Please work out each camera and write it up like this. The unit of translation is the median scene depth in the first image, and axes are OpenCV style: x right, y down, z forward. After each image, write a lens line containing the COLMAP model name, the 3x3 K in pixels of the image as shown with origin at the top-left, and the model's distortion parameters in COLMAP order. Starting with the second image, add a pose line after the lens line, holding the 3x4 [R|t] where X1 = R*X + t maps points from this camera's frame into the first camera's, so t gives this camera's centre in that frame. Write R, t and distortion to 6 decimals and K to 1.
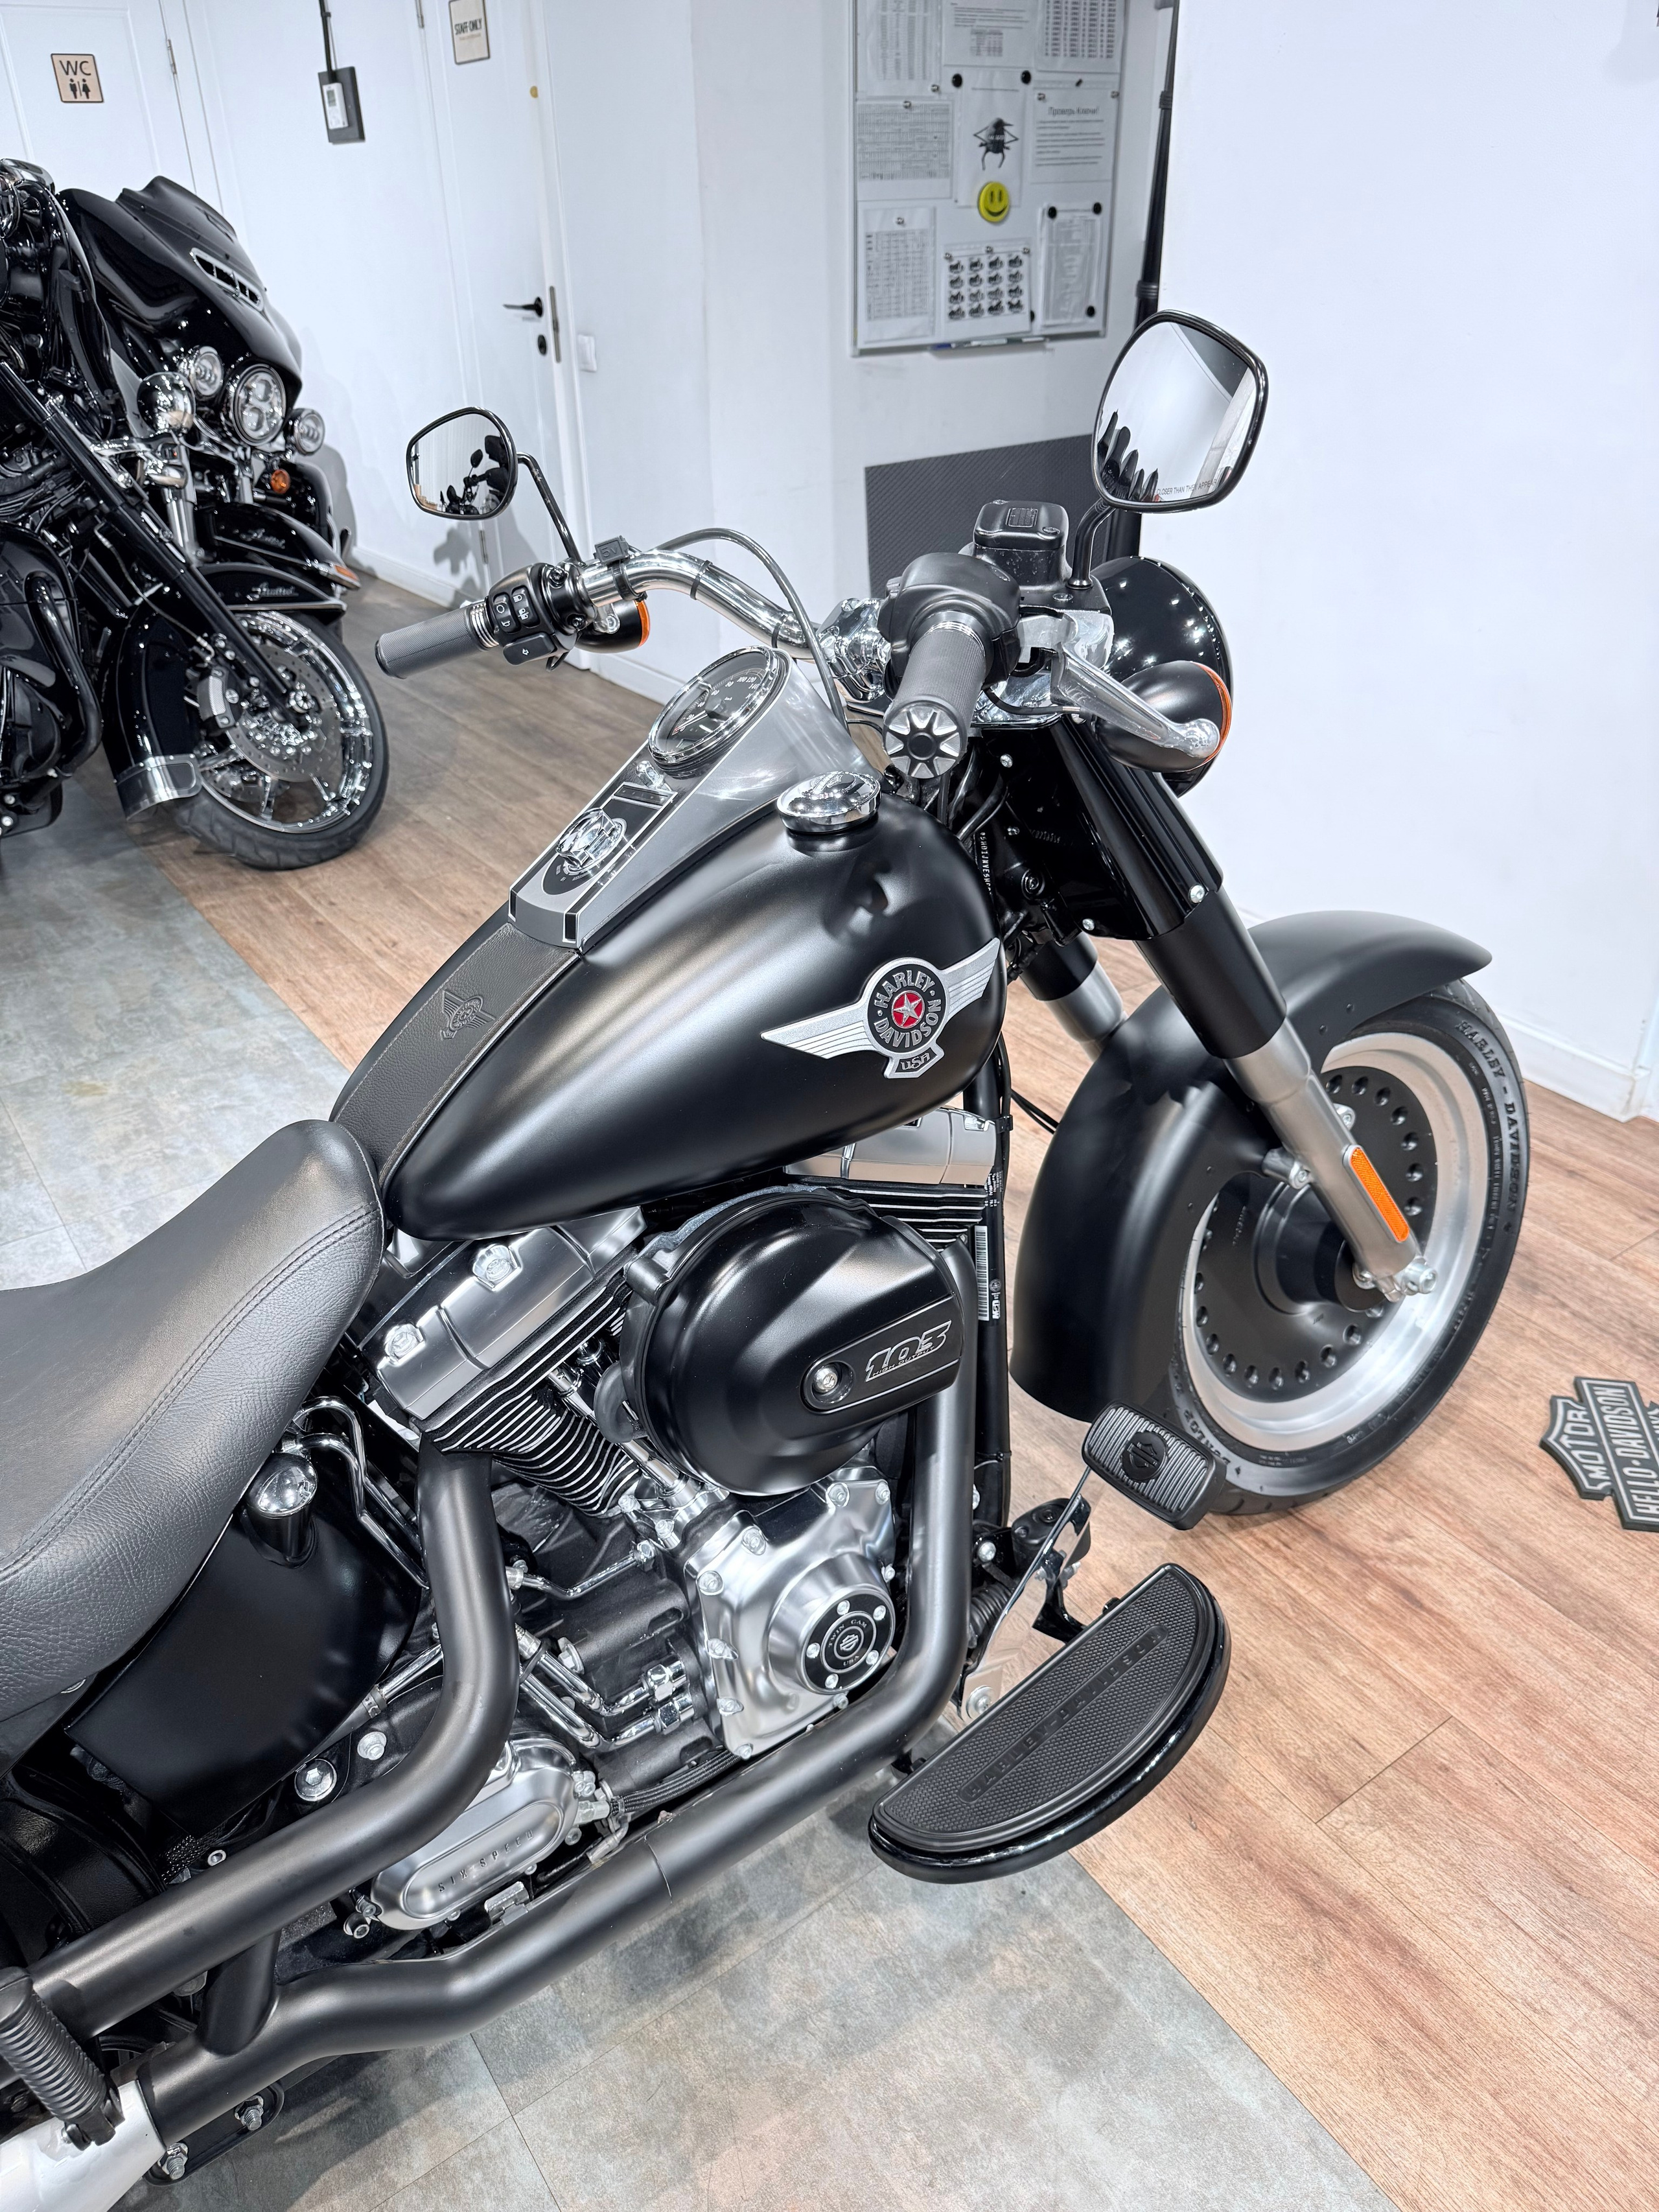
lens RADIAL K [[1576.2, 0, 825.8], [0, 1576.2, 1103.4], [0, 0, 1]] dist [0.001109, -0.009487]
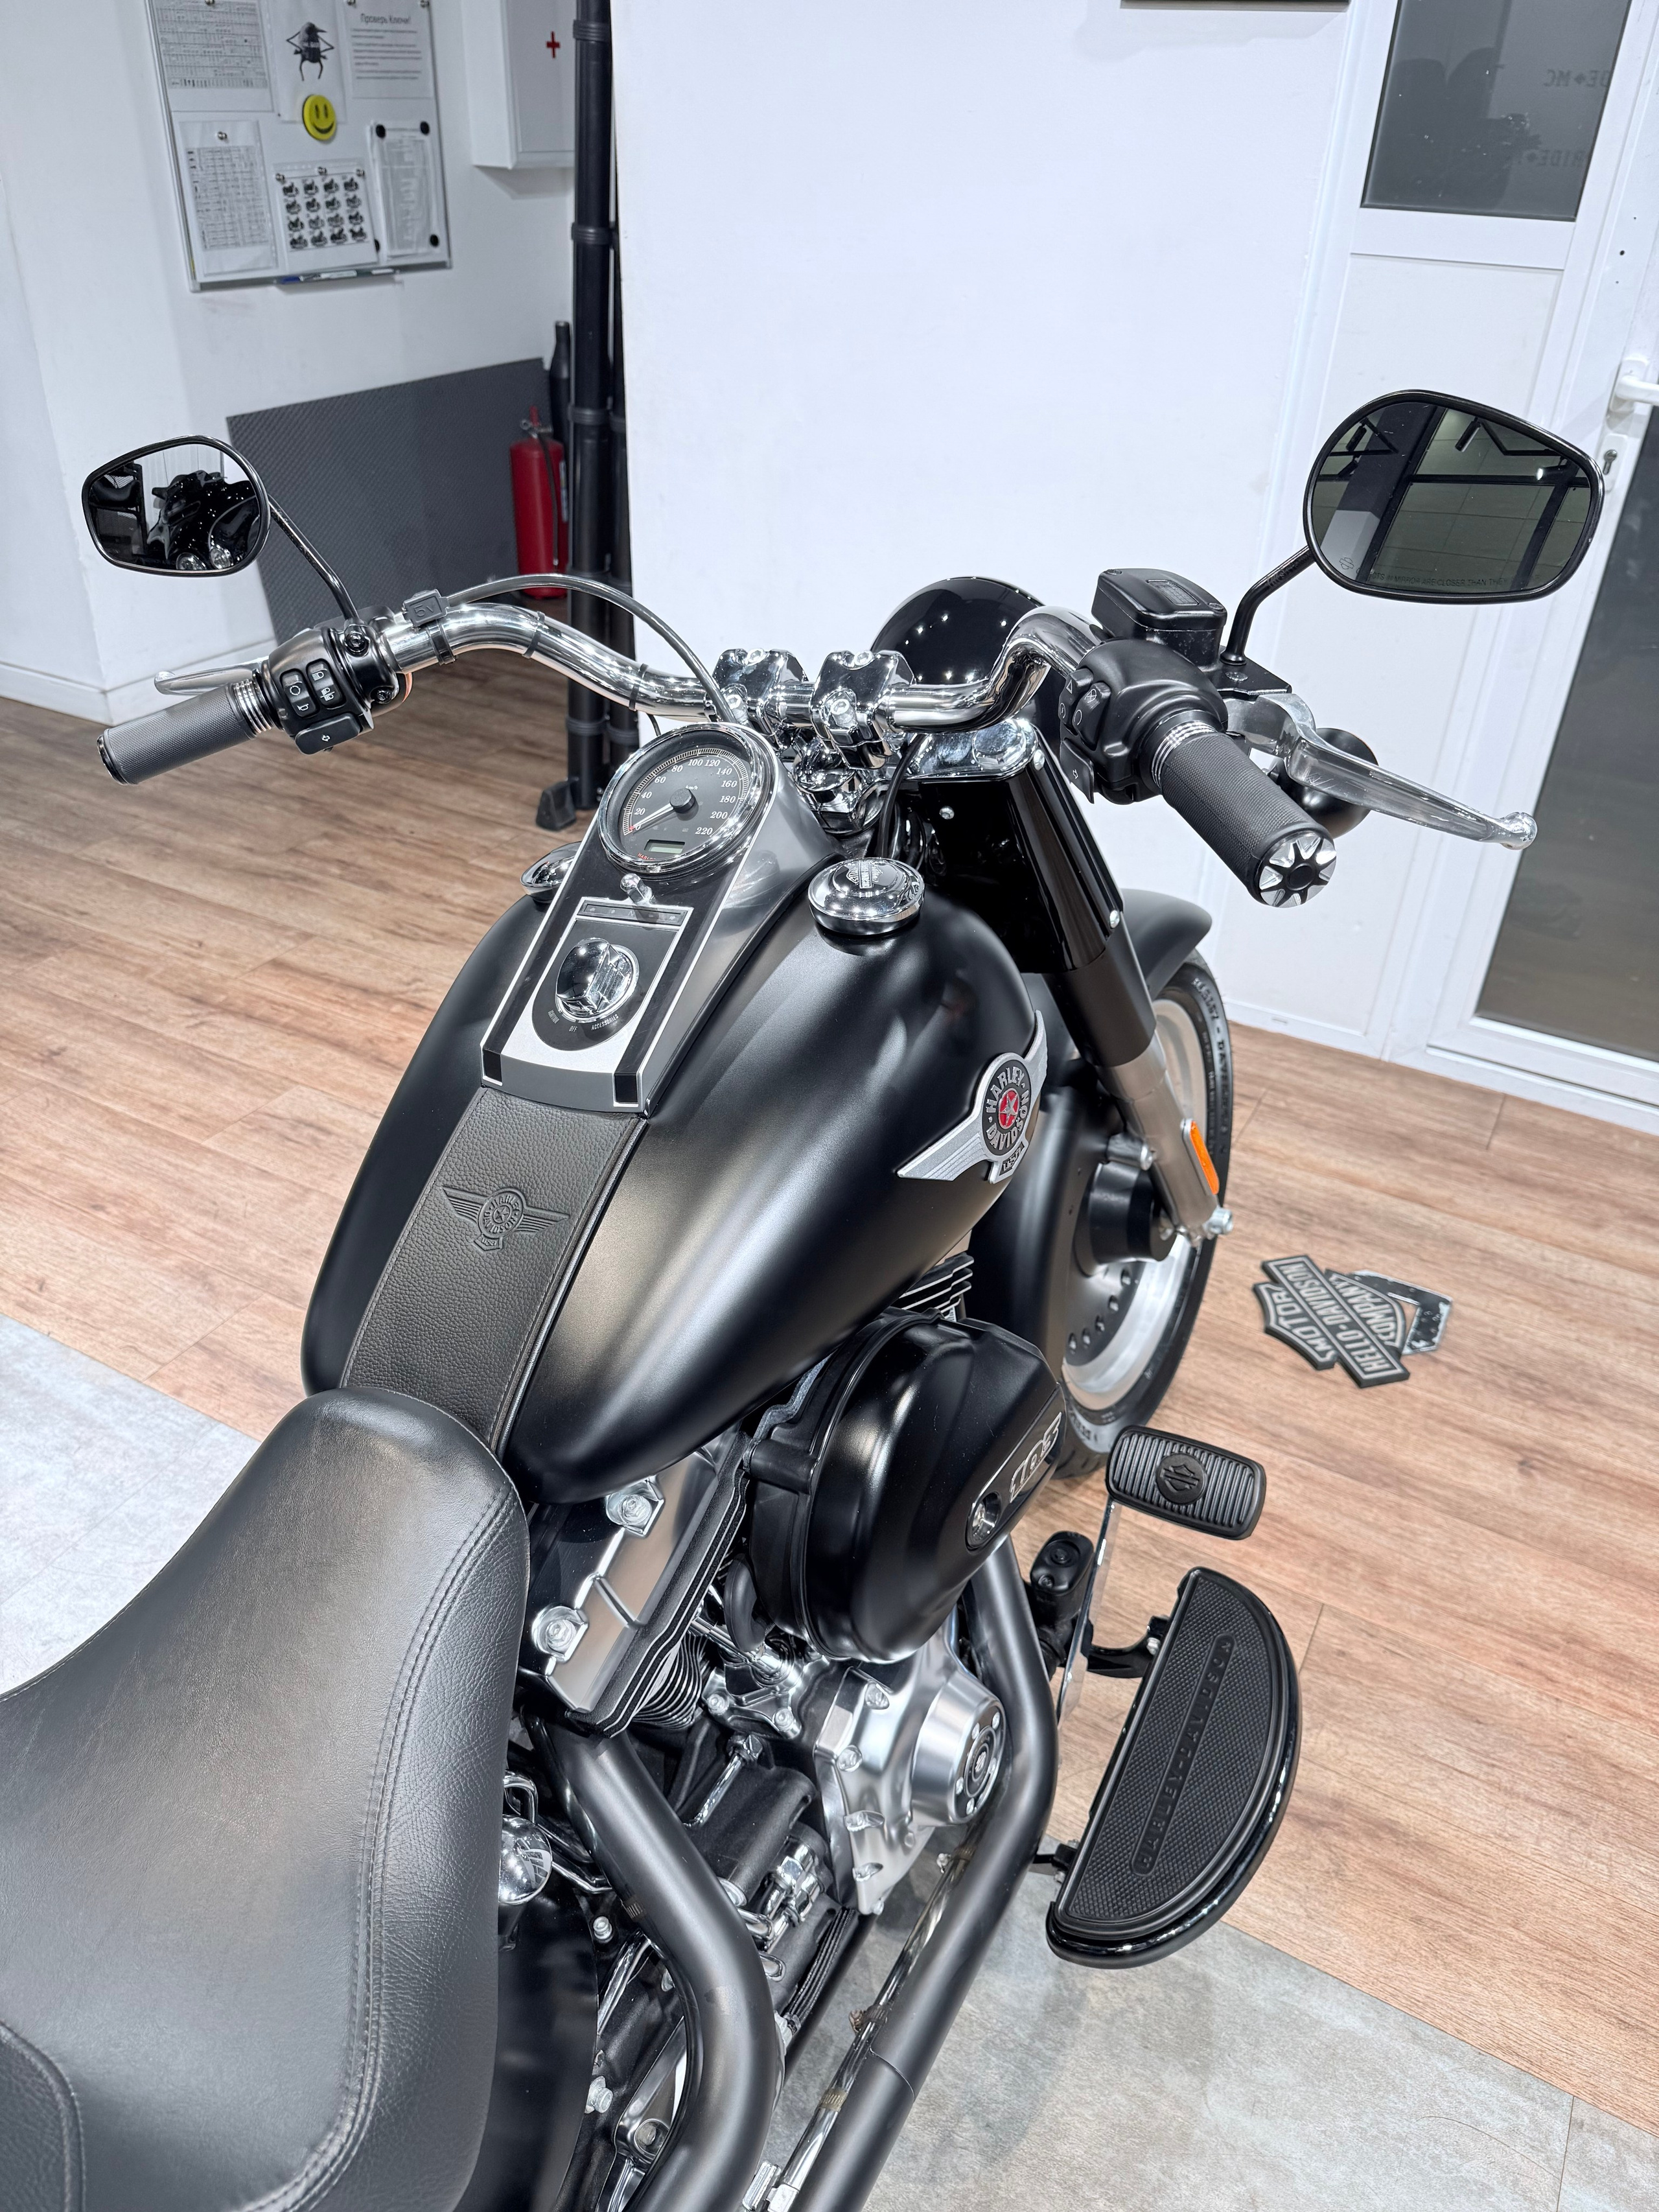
lens RADIAL K [[1574.3, 0, 823.9], [0, 1574.3, 1110.8], [0, 0, 1]] dist [-0.005672, -0.003163]
pose [[0.896740, -0.199732, 0.394924, -0.256388], [0.178623, 0.979799, 0.089937, -0.100799], [-0.404909, -0.010108, 0.914301, 0.123357]]
